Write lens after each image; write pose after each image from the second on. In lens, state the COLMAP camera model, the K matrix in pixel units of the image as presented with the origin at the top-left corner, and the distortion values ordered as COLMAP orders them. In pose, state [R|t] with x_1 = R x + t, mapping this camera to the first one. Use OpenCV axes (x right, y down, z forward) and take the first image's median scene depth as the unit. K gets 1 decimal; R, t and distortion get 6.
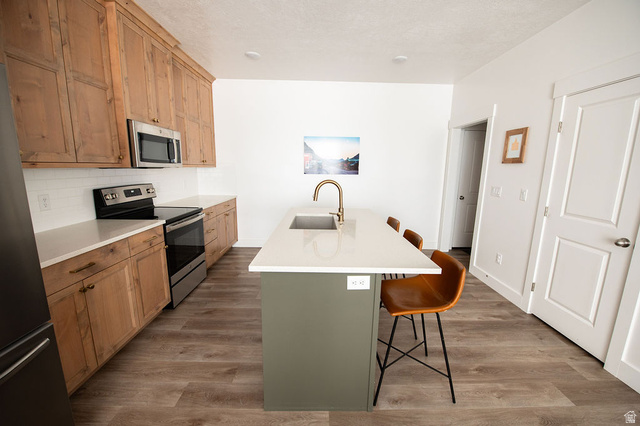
lens RADIAL K [[252.3, 0, 320.6], [0, 252.3, 212.9], [0, 0, 1]] dist [-0.014300, -0.001328]
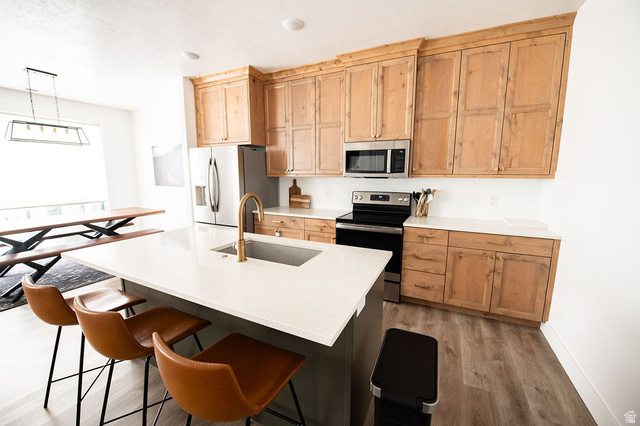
lens RADIAL K [[252.3, 0, 323.5], [0, 252.3, 214.0], [0, 0, 1]] dist [-0.014300, -0.001328]
pose [[-0.433270, 0.118733, -0.893409, 0.554832], [-0.171644, 0.962270, 0.211126, -0.249882], [0.884769, 0.244823, -0.396543, 1.448974]]
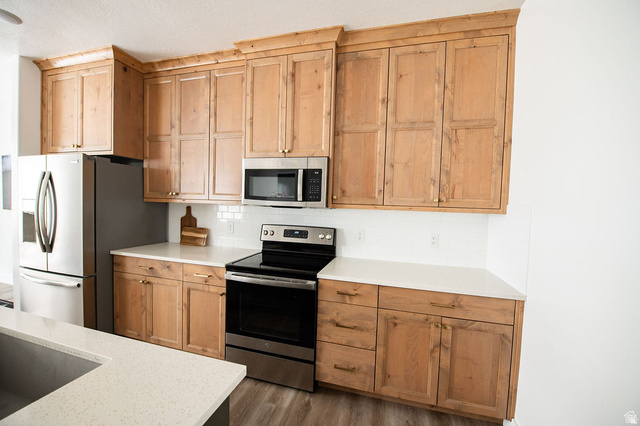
lens RADIAL K [[252.3, 0, 322.5], [0, 252.3, 214.8], [0, 0, 1]] dist [-0.014300, -0.001328]
pose [[-0.260557, 0.016339, -0.965320, 0.133523], [-0.208016, 0.975423, 0.072657, -0.271399], [0.942783, 0.219733, -0.250755, 1.499183]]
